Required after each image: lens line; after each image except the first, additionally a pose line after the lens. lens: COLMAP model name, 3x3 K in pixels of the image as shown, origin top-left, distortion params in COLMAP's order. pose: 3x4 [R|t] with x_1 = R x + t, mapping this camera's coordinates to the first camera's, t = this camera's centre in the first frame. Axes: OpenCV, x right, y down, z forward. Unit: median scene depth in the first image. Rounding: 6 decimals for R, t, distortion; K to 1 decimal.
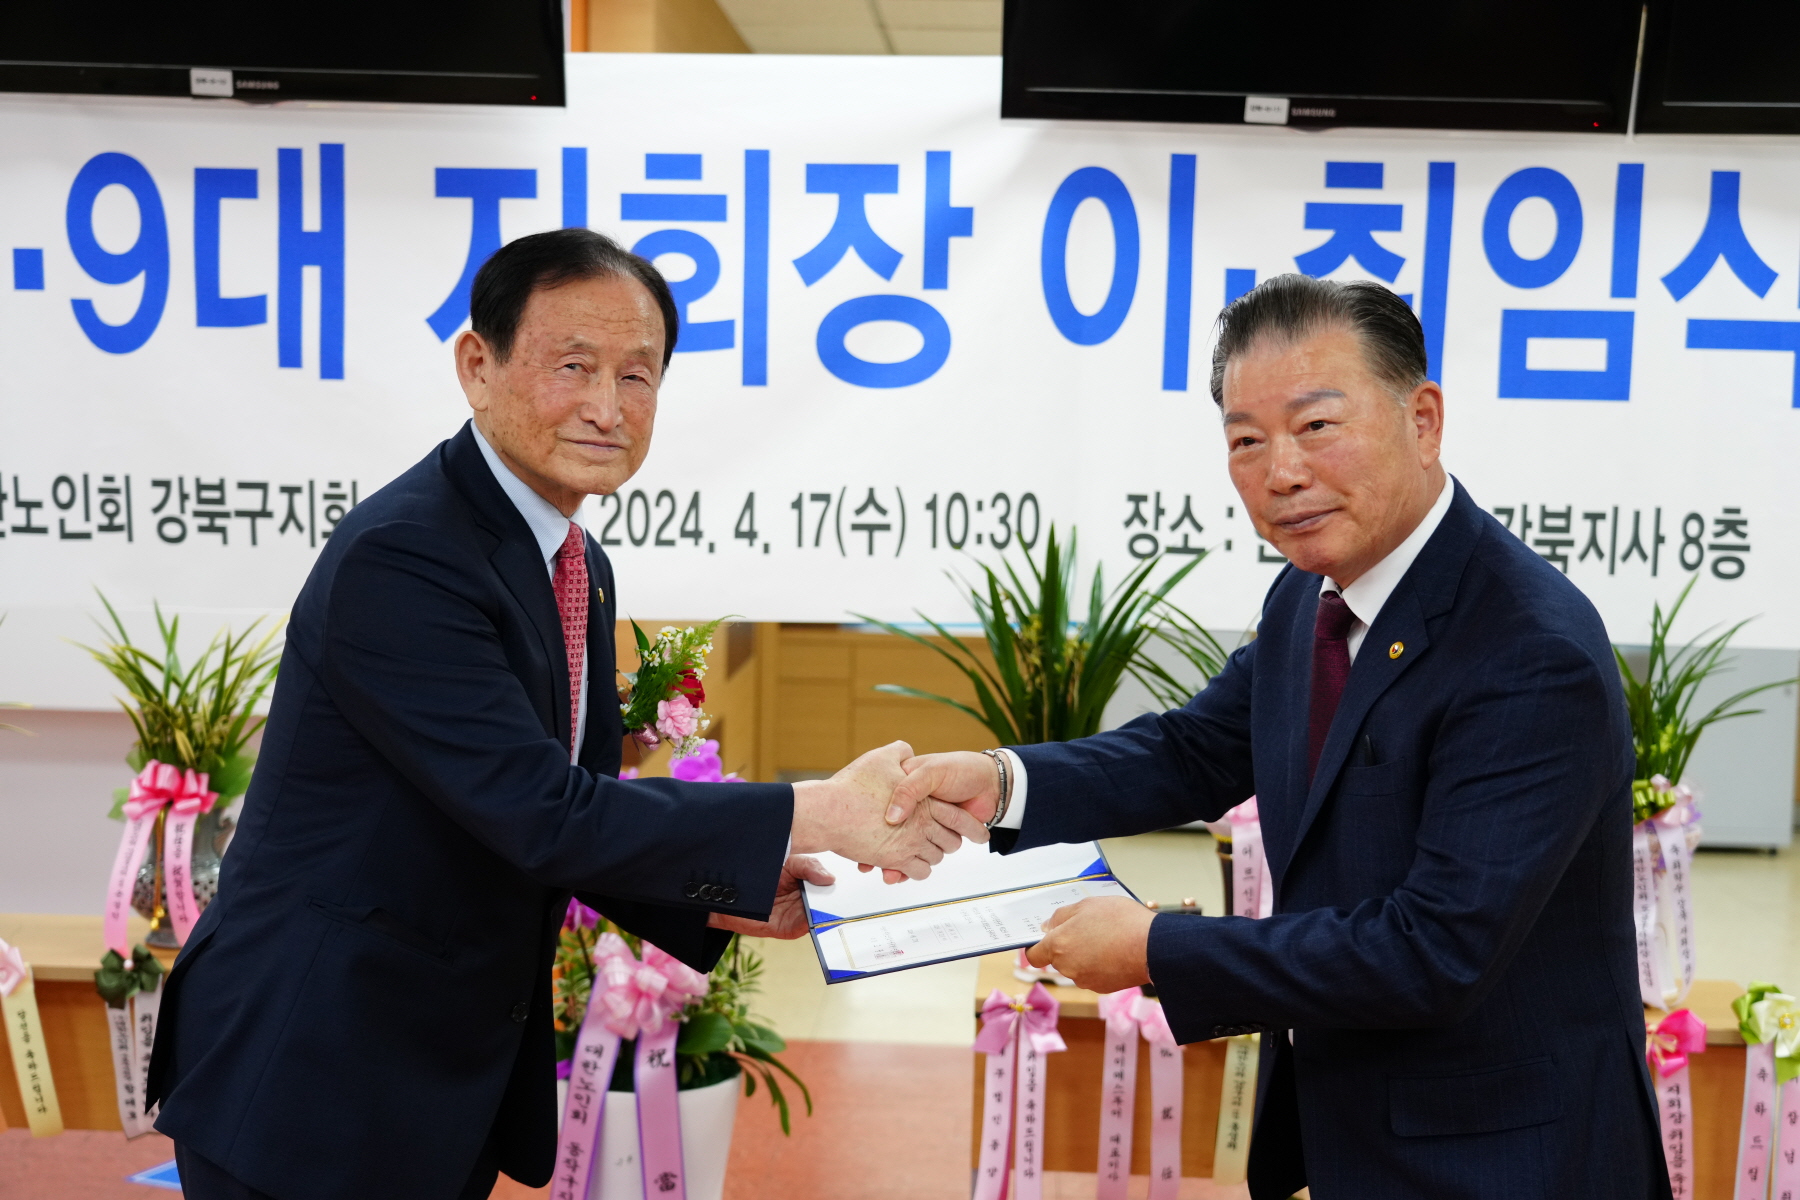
lens RADIAL K [[2568.9, 0, 905.3], [0, 2568.9, 626.2], [0, 0, 1]] dist [0.026838, 0.059584]
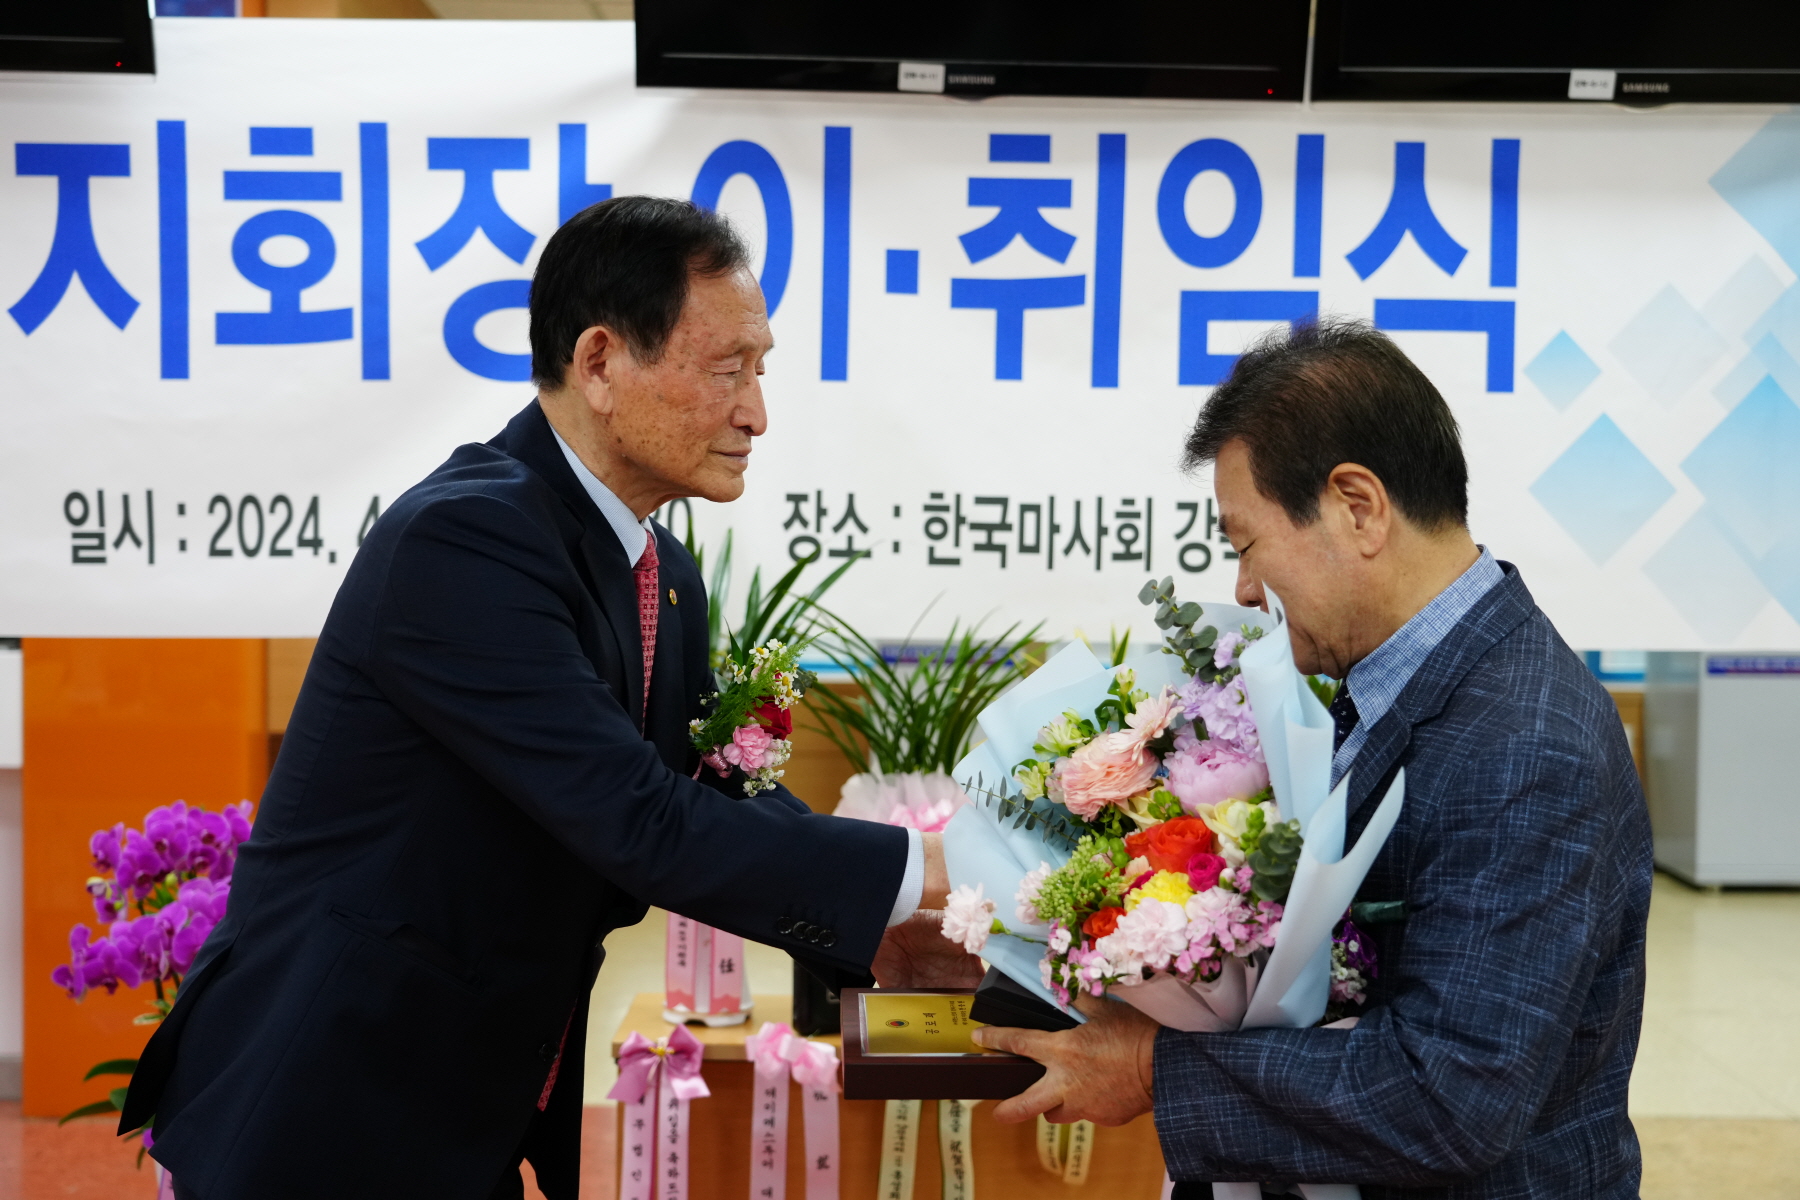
lens RADIAL K [[2607.6, 0, 905.5], [0, 2607.6, 621.4], [0, 0, 1]] dist [0.047304, -0.026022]
pose [[0.998047, -0.015435, 0.060533, 0.072499], [0.017120, 0.999478, -0.027404, 0.021508], [-0.060079, 0.028387, 0.997790, 0.061549]]
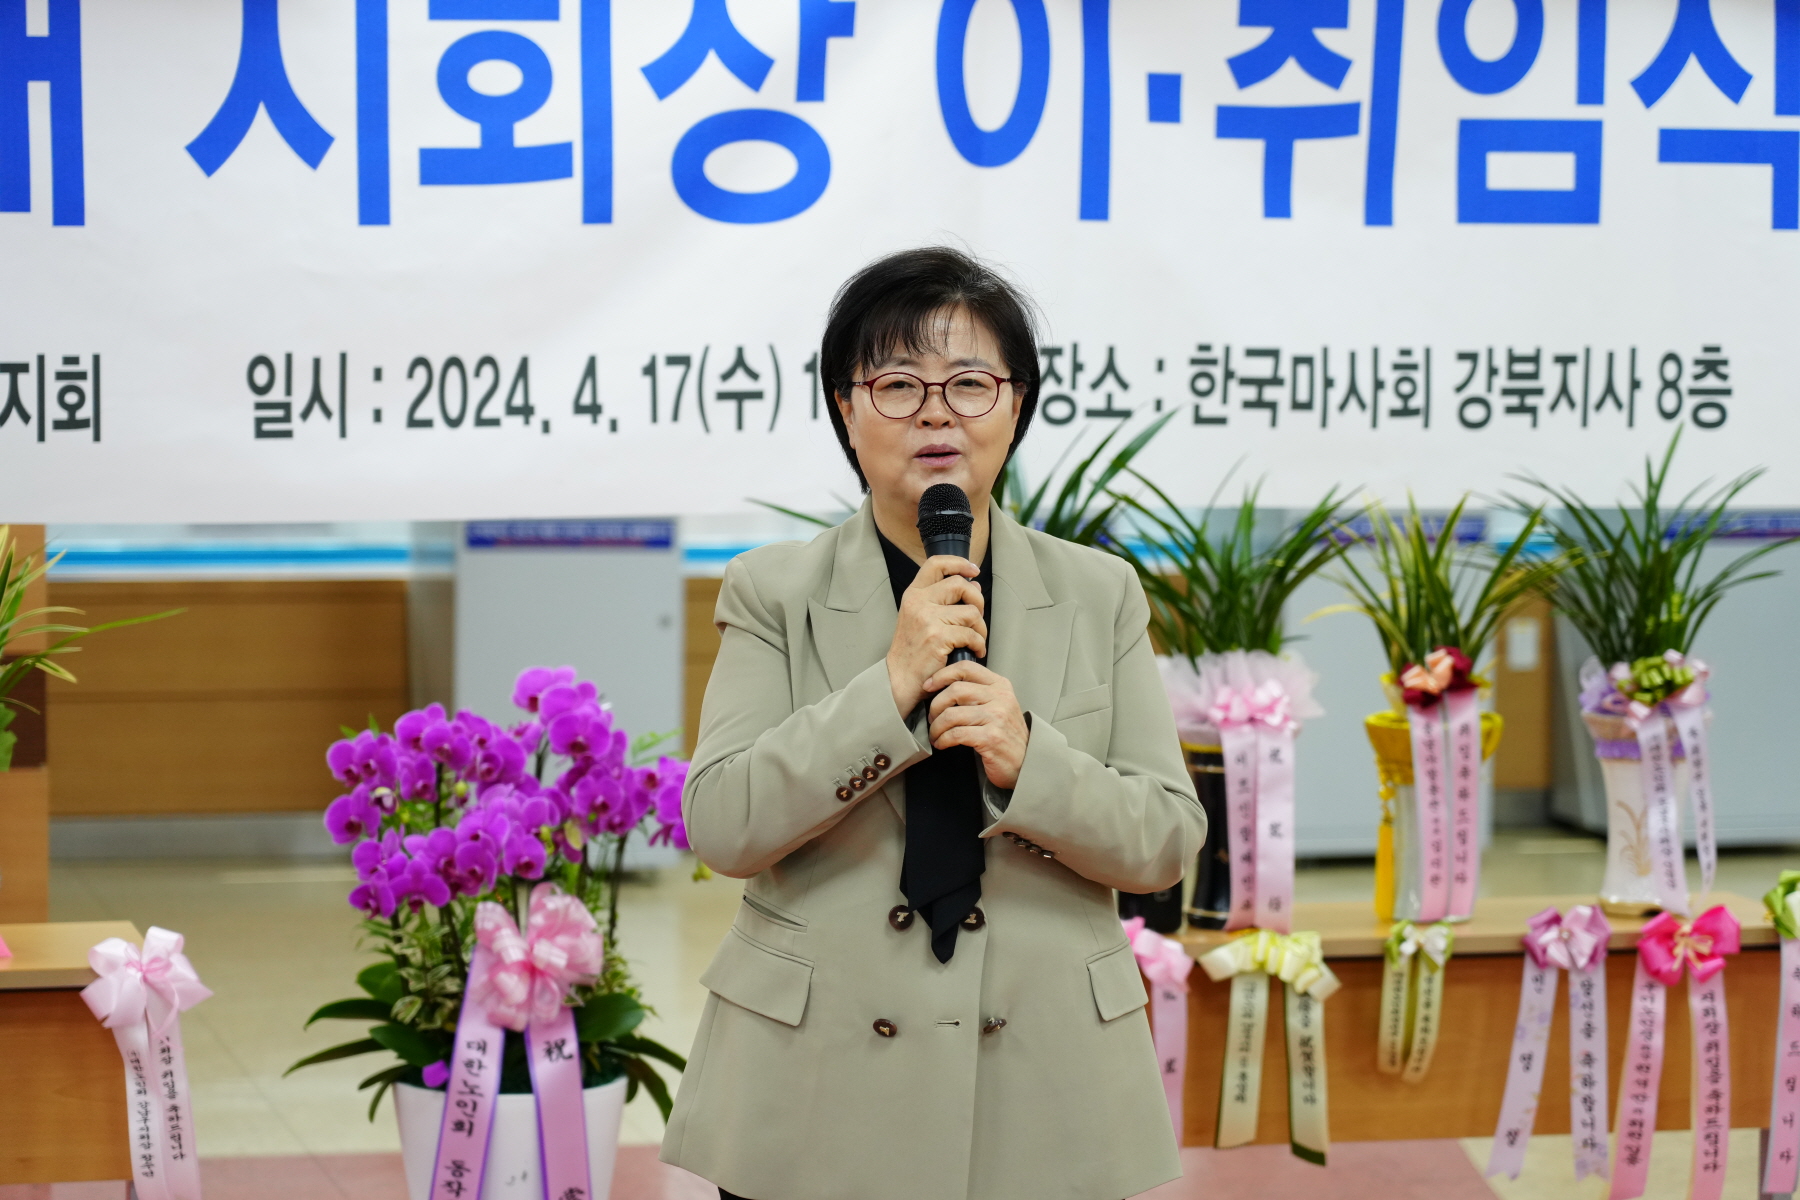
lens RADIAL K [[5309.6, 0, 959.9], [0, 5309.6, 703.8], [0, 0, 1]] dist [-0.010643, 0.189905]
pose [[0.954556, -0.044705, 0.294660, -0.450465], [0.038957, 0.998919, 0.025352, 0.019141], [-0.295475, -0.012721, 0.955266, -0.629932]]
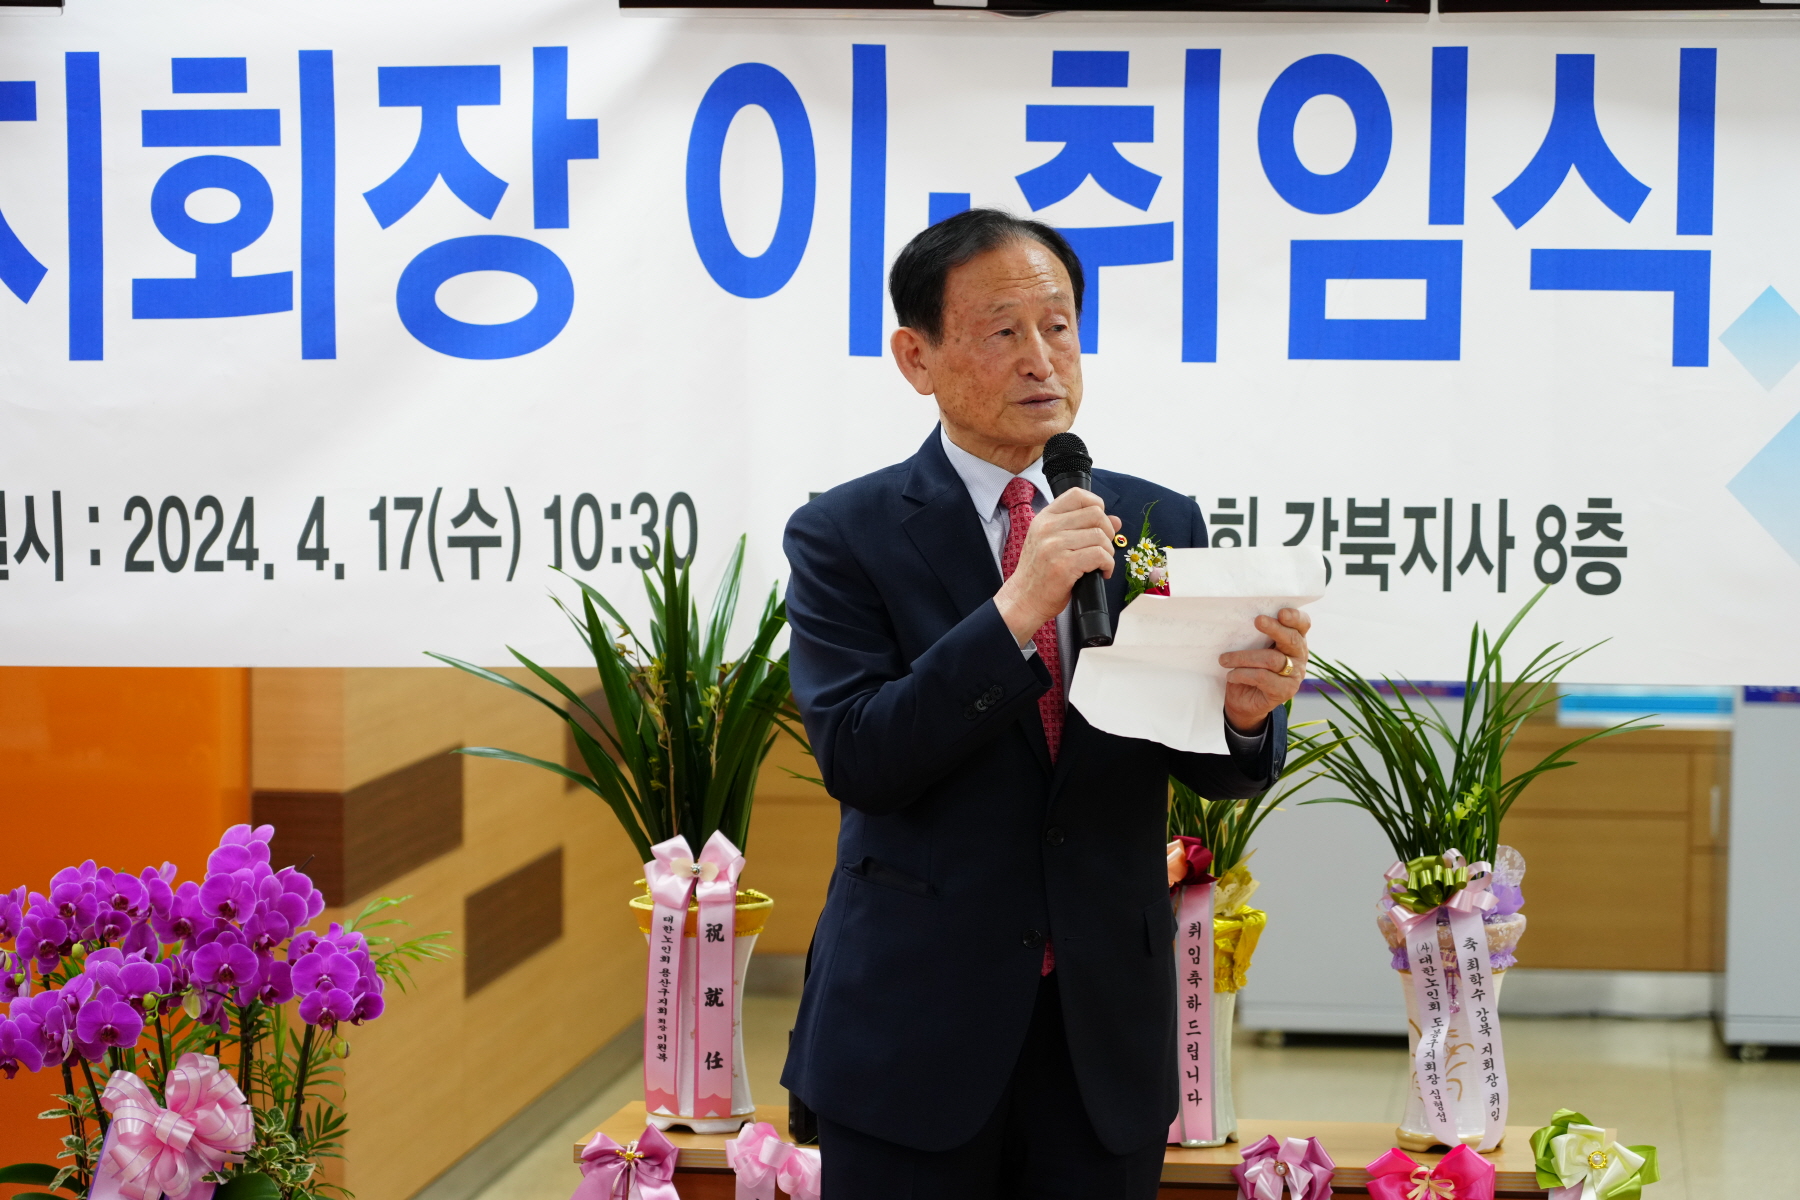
lens RADIAL K [[5385.6, 0, 931.5], [0, 5385.6, 682.4], [0, 0, 1]] dist [-0.052921, 1.188827]
pose [[0.996683, -0.012920, -0.080348, 0.251185], [0.011849, 0.999835, -0.013789, 0.026924], [0.080513, 0.012791, 0.996671, -0.579681]]
